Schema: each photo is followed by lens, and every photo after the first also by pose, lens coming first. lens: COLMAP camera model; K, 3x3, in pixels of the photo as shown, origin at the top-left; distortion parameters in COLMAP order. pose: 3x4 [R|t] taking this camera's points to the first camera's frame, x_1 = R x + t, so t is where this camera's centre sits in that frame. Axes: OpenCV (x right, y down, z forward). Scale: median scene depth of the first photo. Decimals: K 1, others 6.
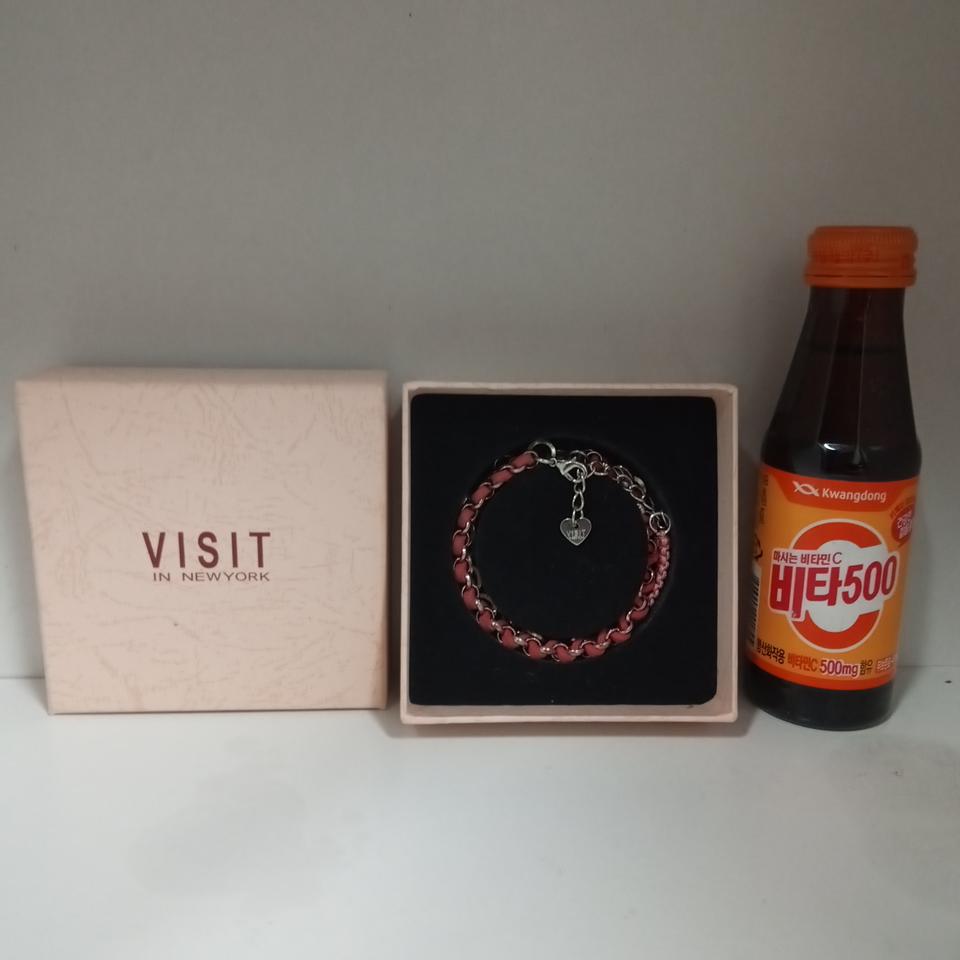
lens RADIAL K [[987.7, 0, 489.7], [0, 987.7, 484.7], [0, 0, 1]] dist [0.108865, -0.262045]
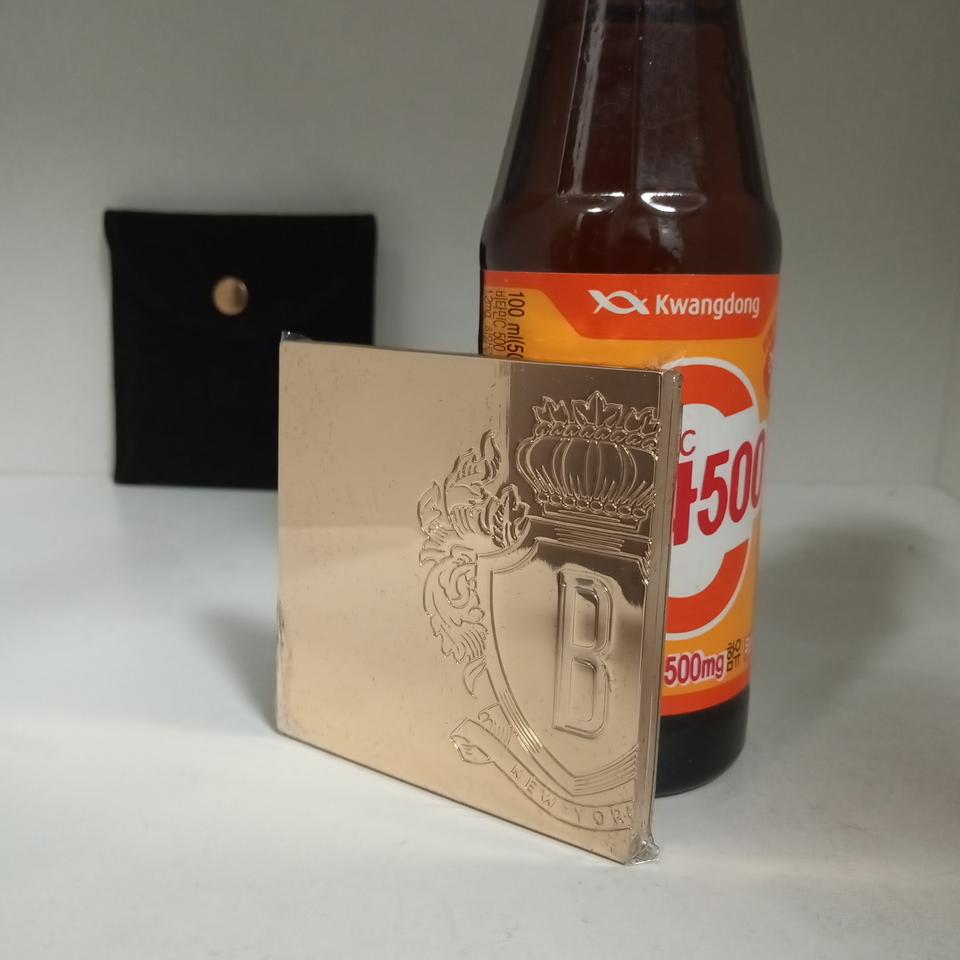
lens RADIAL K [[987.7, 0, 489.7], [0, 987.7, 484.7], [0, 0, 1]] dist [0.108865, -0.262045]
pose [[0.851733, -0.120451, 0.509944, 0.018206], [0.134073, 0.990920, 0.010124, 0.074940], [-0.506533, 0.059747, 0.860148, 0.627654]]
